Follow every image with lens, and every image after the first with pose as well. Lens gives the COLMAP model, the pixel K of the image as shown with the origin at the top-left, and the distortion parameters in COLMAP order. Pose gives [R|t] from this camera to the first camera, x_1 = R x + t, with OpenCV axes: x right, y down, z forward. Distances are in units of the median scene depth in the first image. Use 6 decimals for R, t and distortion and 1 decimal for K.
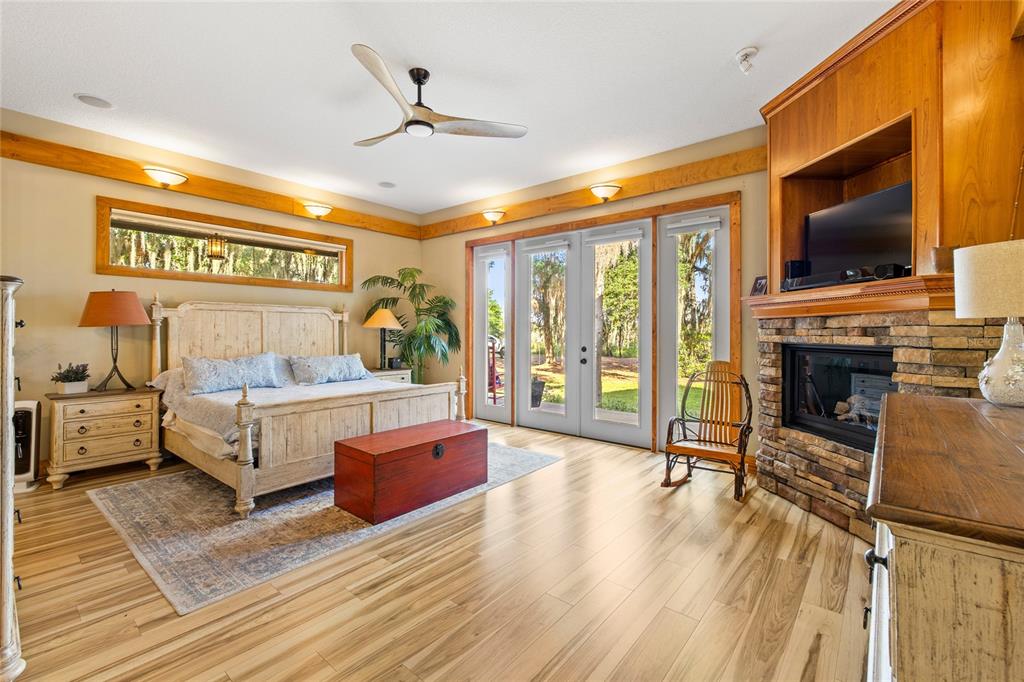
lens RADIAL K [[439.0, 0, 508.0], [0, 439.0, 332.2], [0, 0, 1]] dist [0.003980, -0.000889]
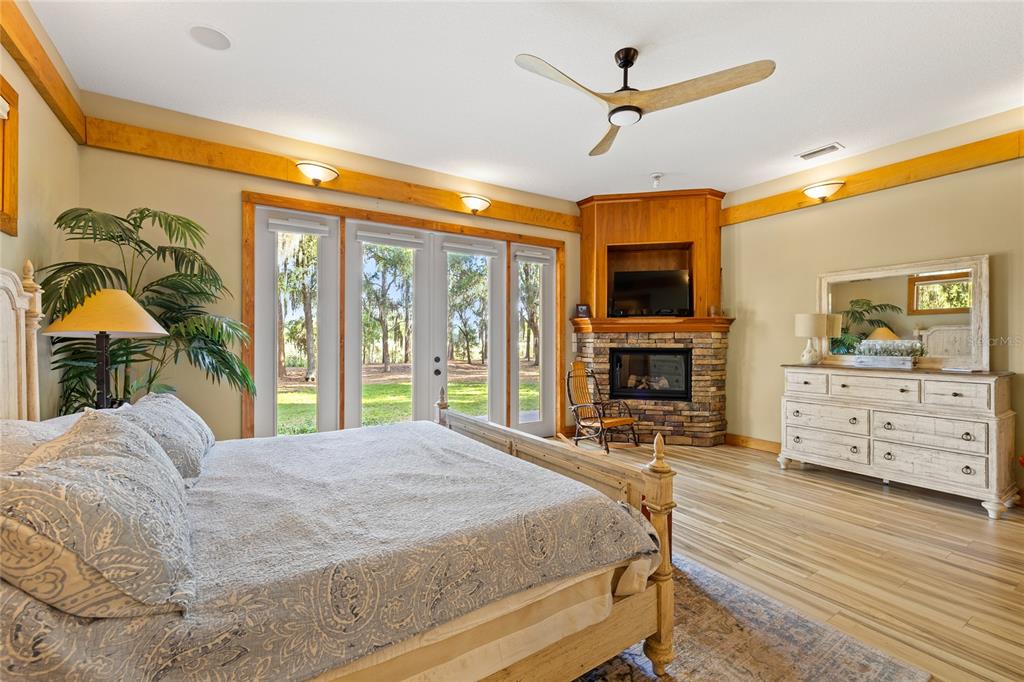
lens RADIAL K [[439.0, 0, 507.3], [0, 439.0, 342.2], [0, 0, 1]] dist [0.003980, -0.000889]
pose [[0.299675, -0.005595, 0.954025, -1.183618], [0.000437, 0.999984, 0.005727, -0.006180], [-0.954041, -0.001299, 0.299672, 1.003338]]
